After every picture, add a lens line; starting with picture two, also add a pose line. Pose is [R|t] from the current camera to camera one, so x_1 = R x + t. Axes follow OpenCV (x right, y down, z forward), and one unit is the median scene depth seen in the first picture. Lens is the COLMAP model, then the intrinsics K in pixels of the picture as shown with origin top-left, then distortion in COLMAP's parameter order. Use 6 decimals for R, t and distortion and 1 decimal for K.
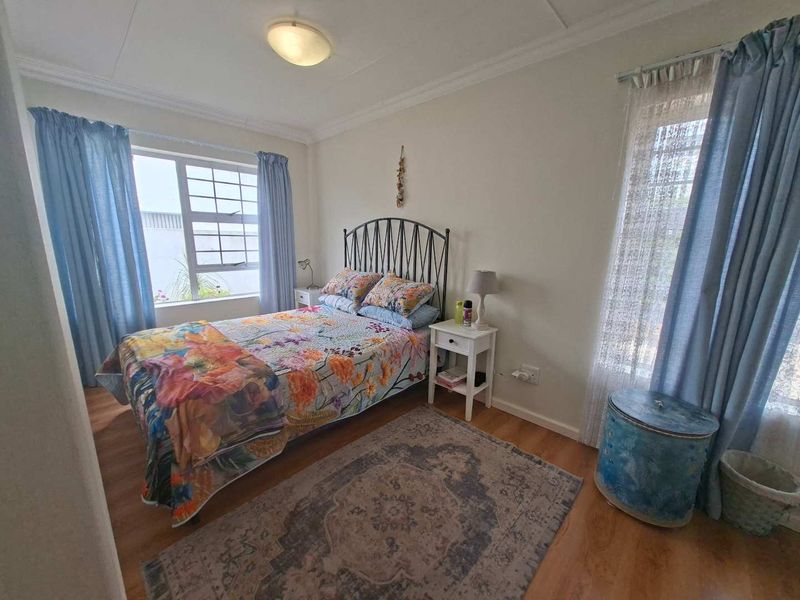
lens RADIAL K [[315.1, 0, 402.8], [0, 315.1, 307.4], [0, 0, 1]] dist [-0.016078, 0.000064]
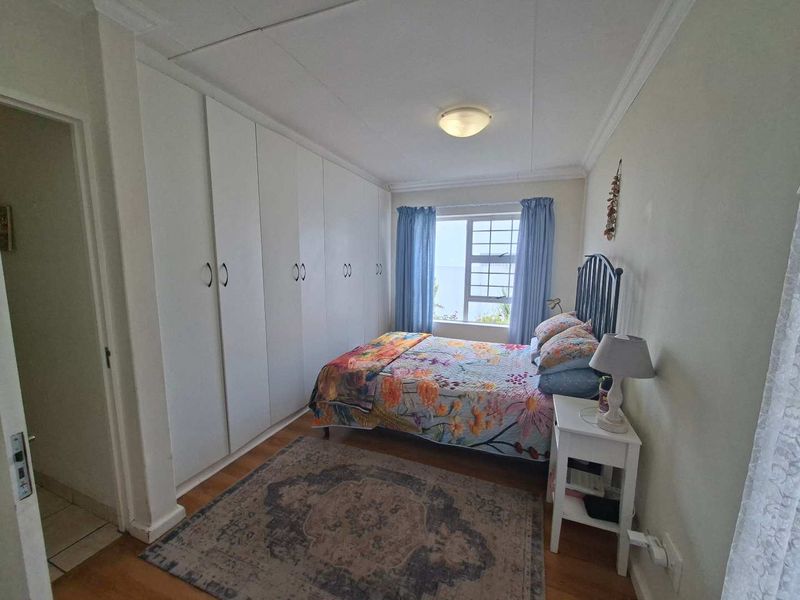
lens RADIAL K [[312.3, 0, 398.9], [0, 312.3, 305.4], [0, 0, 1]] dist [-0.013372, -0.000005]
pose [[0.365552, 0.099503, -0.925457, 0.670231], [-0.201994, 0.979055, 0.025479, -0.103059], [0.908609, 0.177623, 0.377994, 0.375002]]
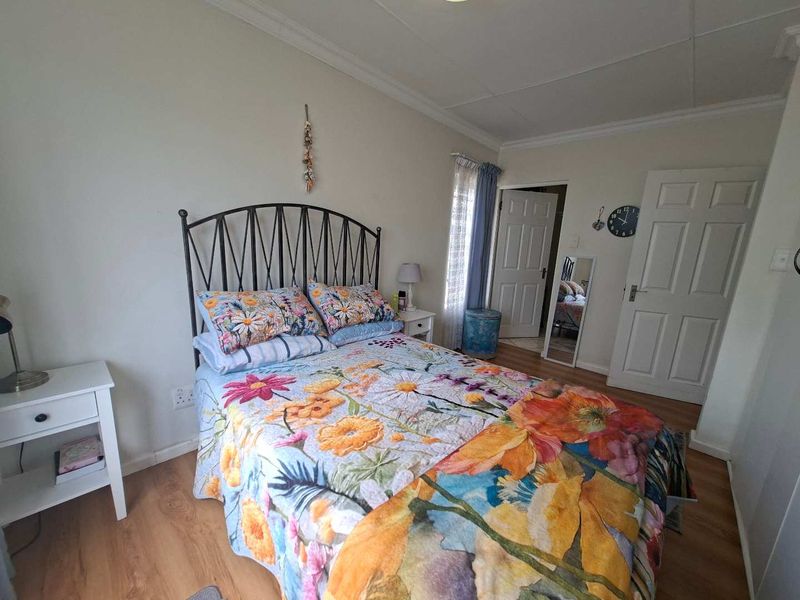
lens RADIAL K [[312.3, 0, 398.9], [0, 312.3, 305.4], [0, 0, 1]] dist [-0.013372, -0.000005]
pose [[-0.003022, -0.228025, 0.973651, -1.010718], [0.165937, 0.960042, 0.225353, -0.252466], [-0.986132, 0.162246, 0.034936, 1.060417]]
